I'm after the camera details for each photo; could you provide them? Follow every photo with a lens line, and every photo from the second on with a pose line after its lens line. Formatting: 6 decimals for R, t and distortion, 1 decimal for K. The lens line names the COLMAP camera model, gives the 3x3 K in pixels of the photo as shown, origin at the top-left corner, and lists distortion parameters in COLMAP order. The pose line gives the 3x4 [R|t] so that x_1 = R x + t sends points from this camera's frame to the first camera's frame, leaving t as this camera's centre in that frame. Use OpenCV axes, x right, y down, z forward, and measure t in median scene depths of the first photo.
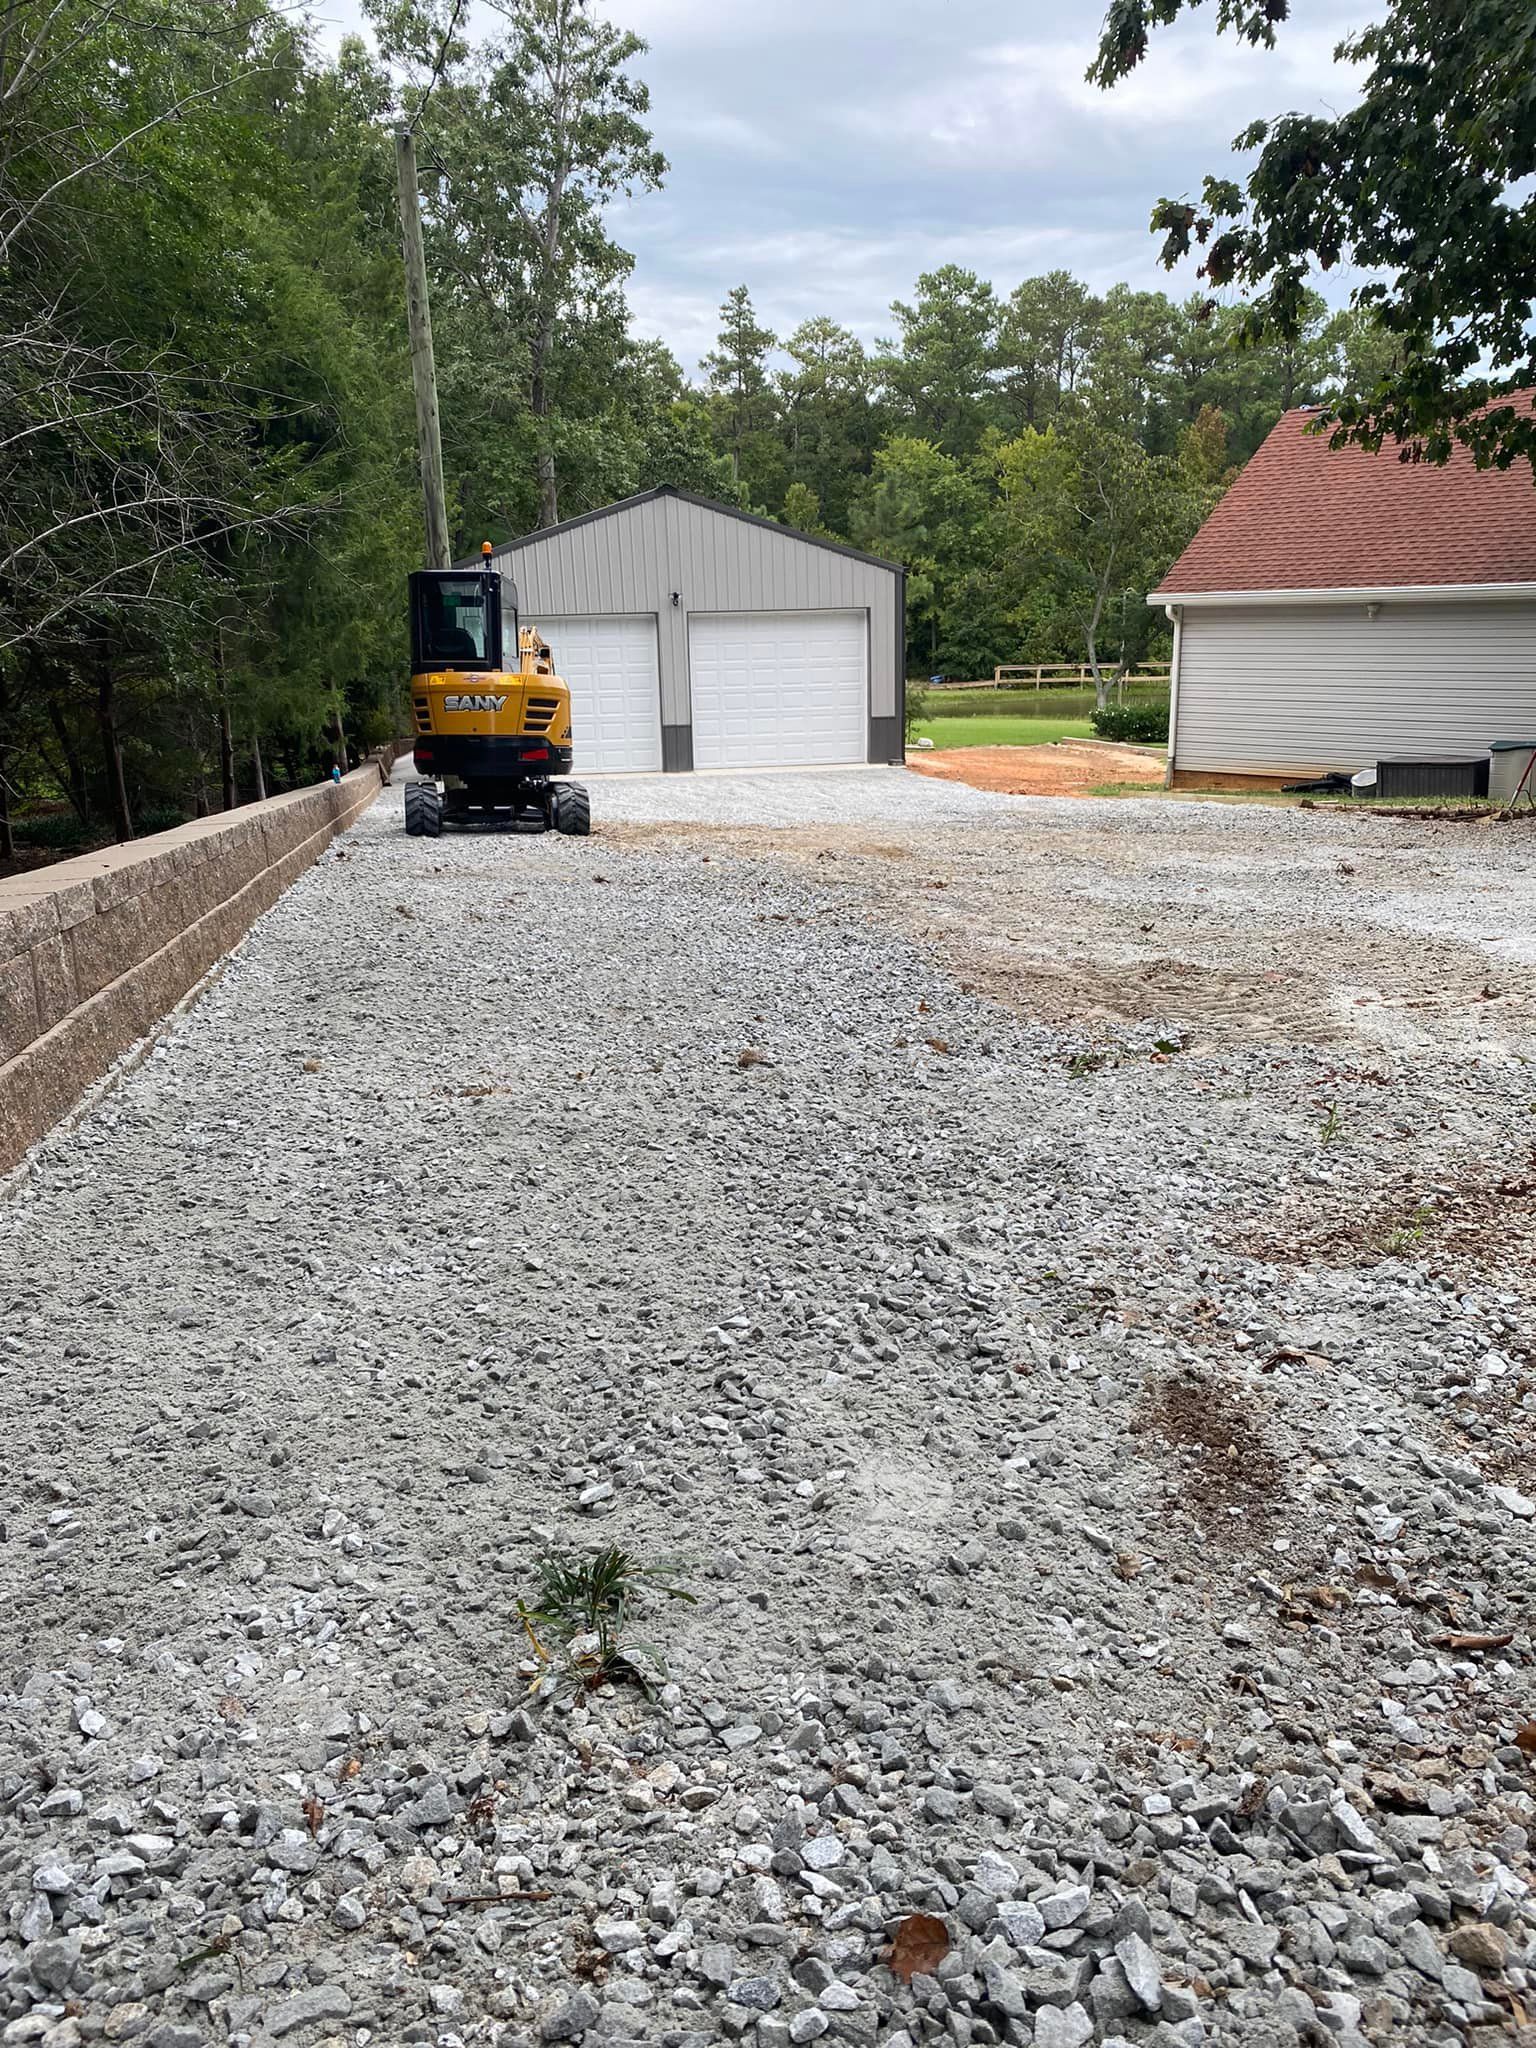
lens RADIAL K [[1621.1, 0, 760.7], [0, 1621.1, 1031.6], [0, 0, 1]] dist [0.004432, 0.006373]
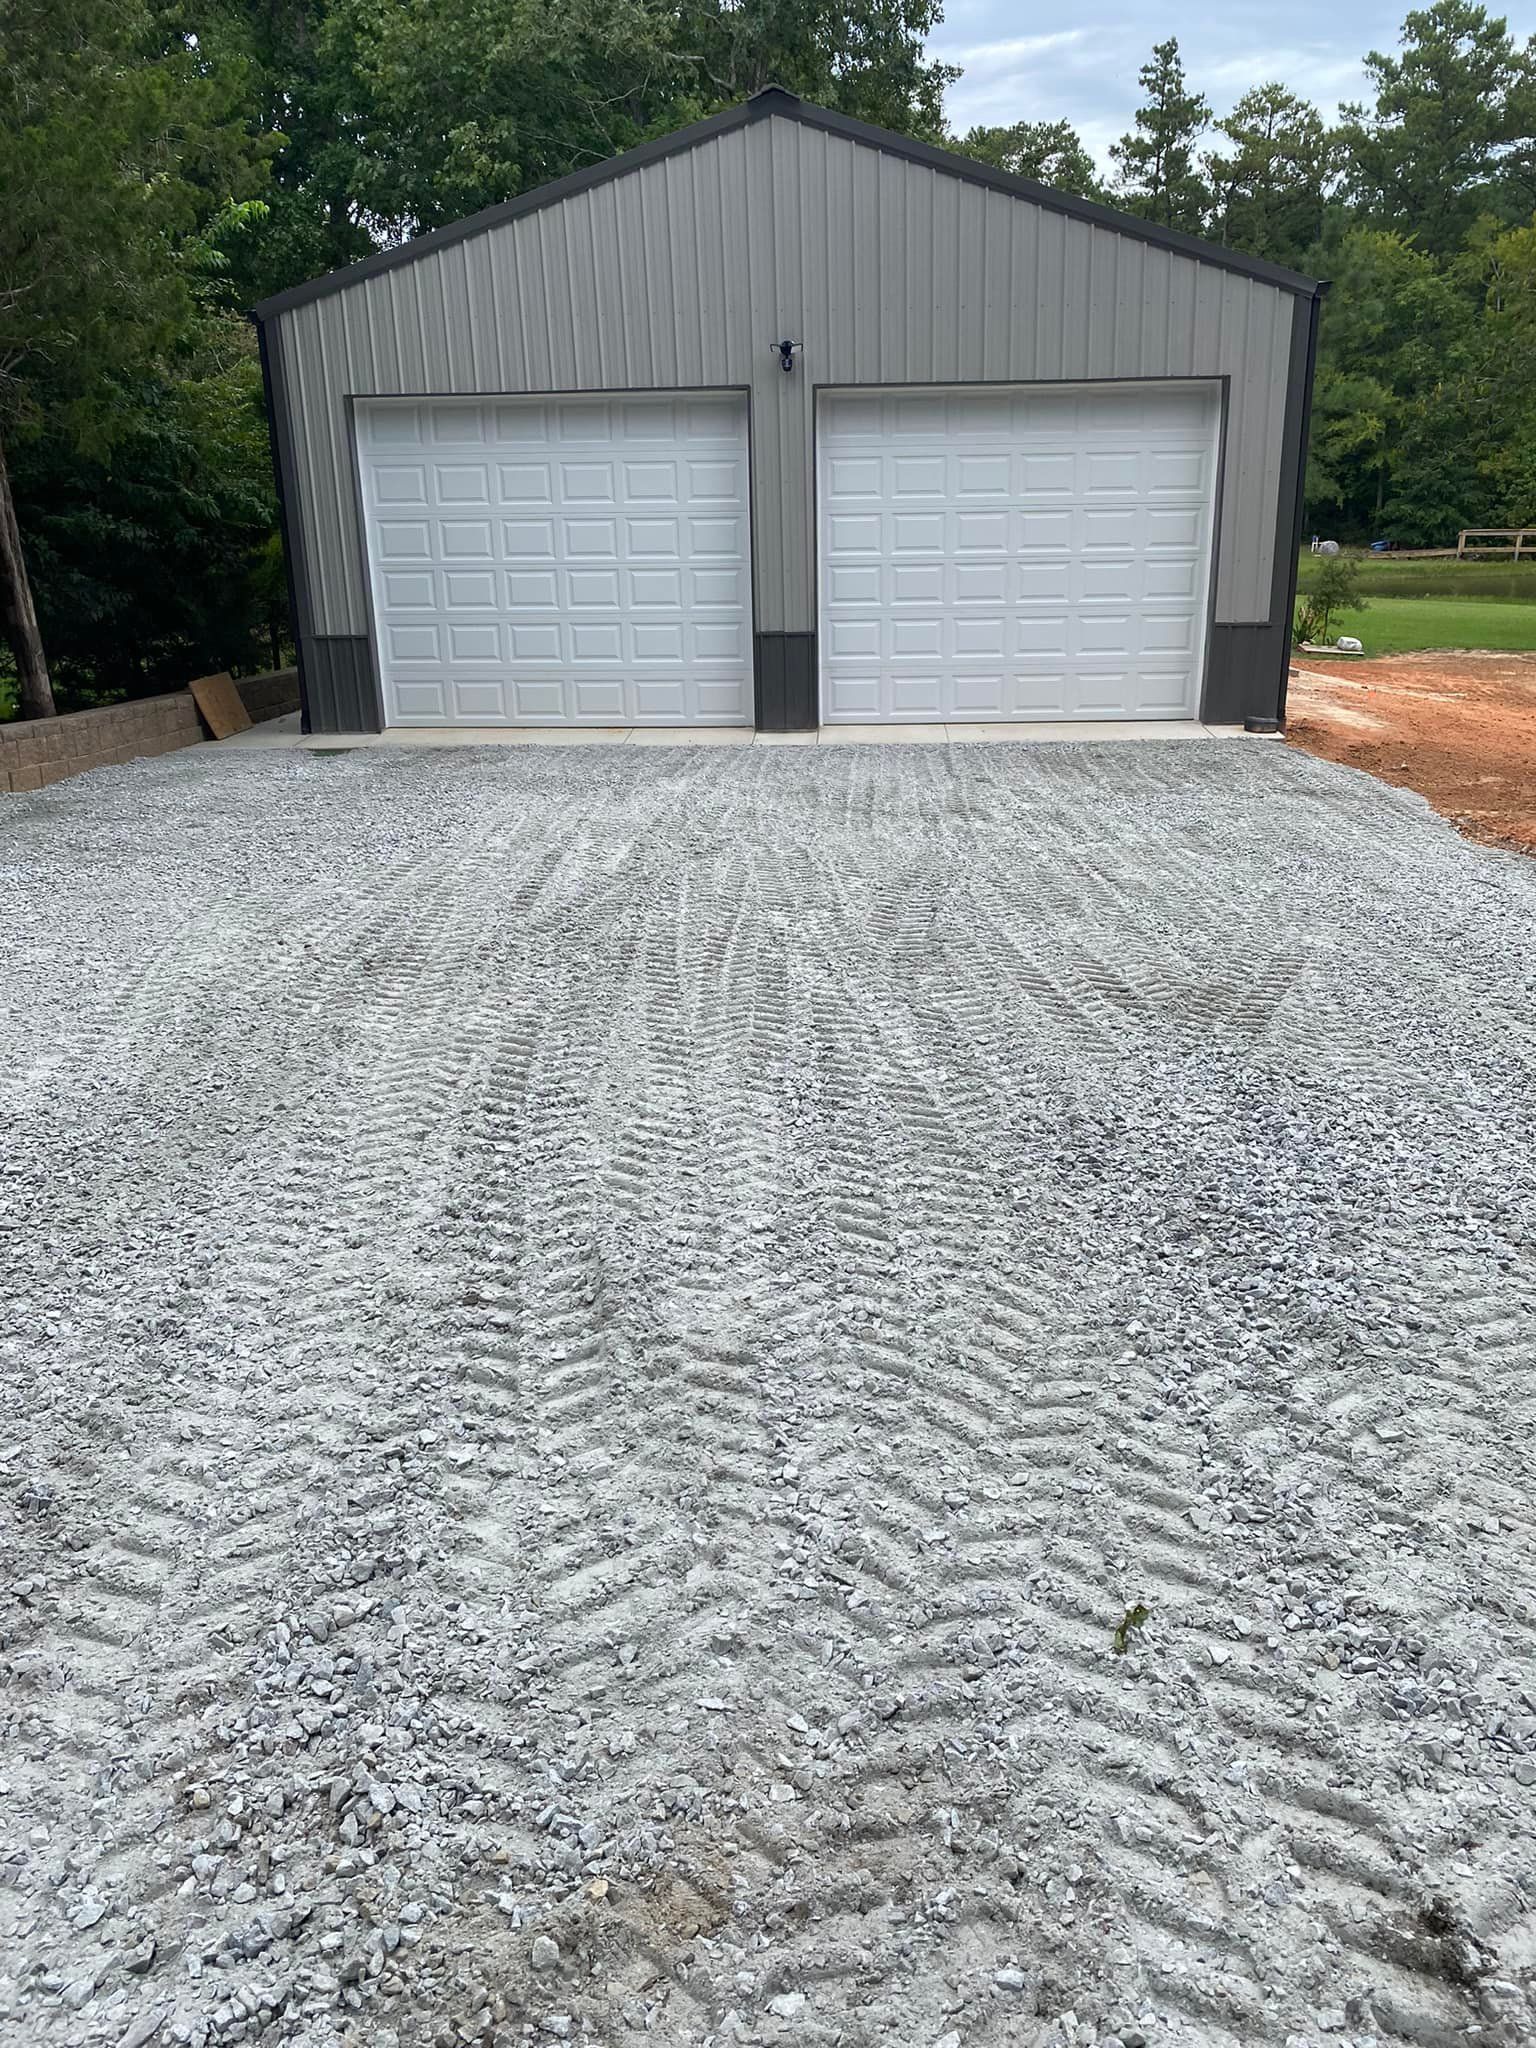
lens RADIAL K [[1621.1, 0, 761.4], [0, 1621.1, 1023.5], [0, 0, 1]] dist [0.004432, 0.006373]
pose [[0.970035, 0.082820, -0.228413, 0.016143], [-0.065445, 0.994429, 0.082633, -0.030801], [0.233984, -0.065209, 0.970051, 0.143146]]
